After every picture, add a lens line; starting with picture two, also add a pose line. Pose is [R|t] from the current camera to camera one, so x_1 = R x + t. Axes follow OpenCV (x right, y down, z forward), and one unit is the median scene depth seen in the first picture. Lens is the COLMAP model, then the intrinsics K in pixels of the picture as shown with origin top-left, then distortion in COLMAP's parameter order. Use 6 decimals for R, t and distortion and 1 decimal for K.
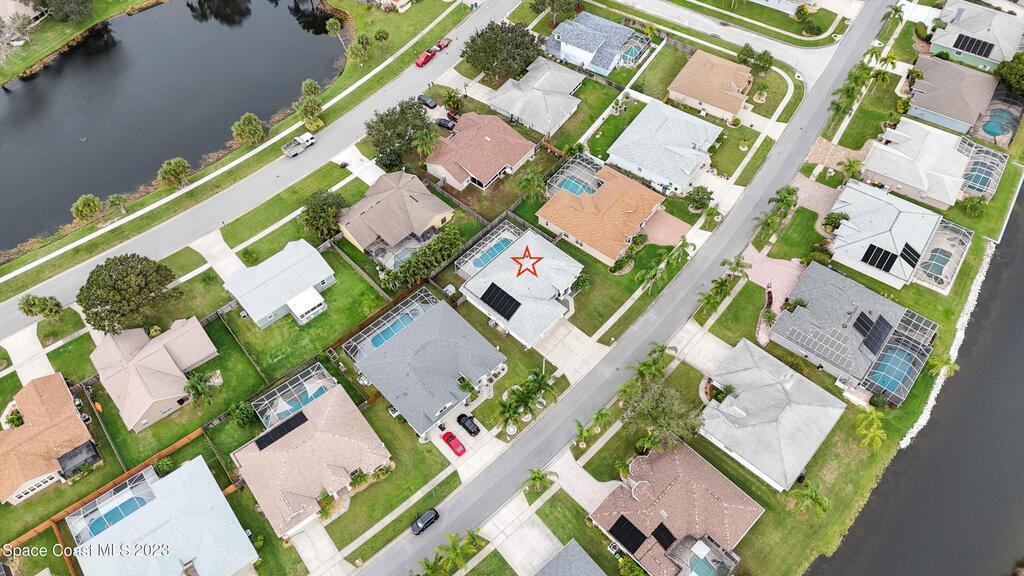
lens RADIAL K [[728.6, 0, 512.0], [0, 728.6, 288.0], [0, 0, 1]] dist [0.058397, -0.043259]
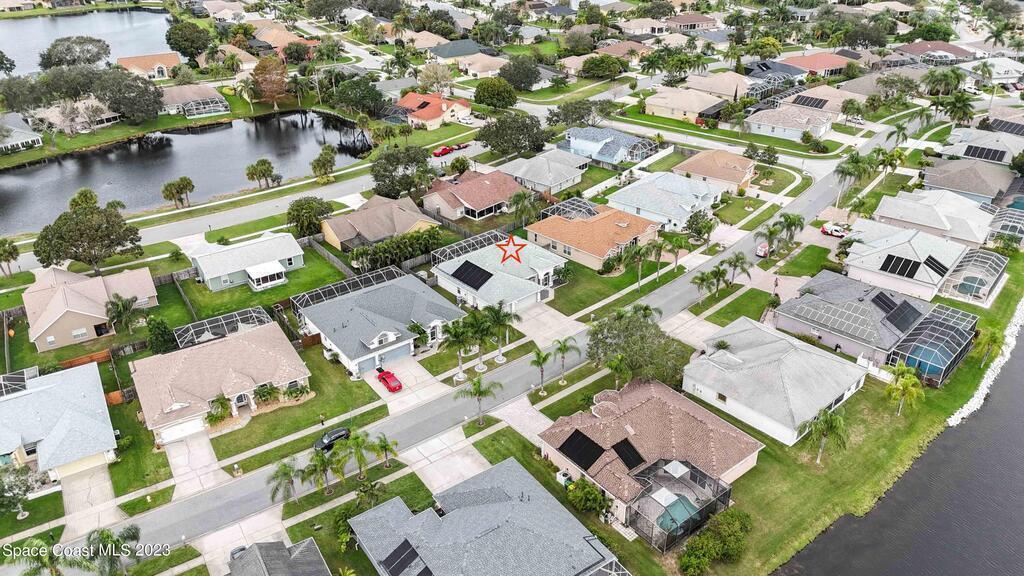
lens RADIAL K [[728.6, 0, 512.0], [0, 728.6, 288.0], [0, 0, 1]] dist [0.058397, -0.043259]
pose [[0.994712, 0.051505, -0.088858, 0.125366], [-0.084290, 0.903718, -0.419749, 0.442807], [0.058683, 0.425019, 0.903280, 0.199126]]
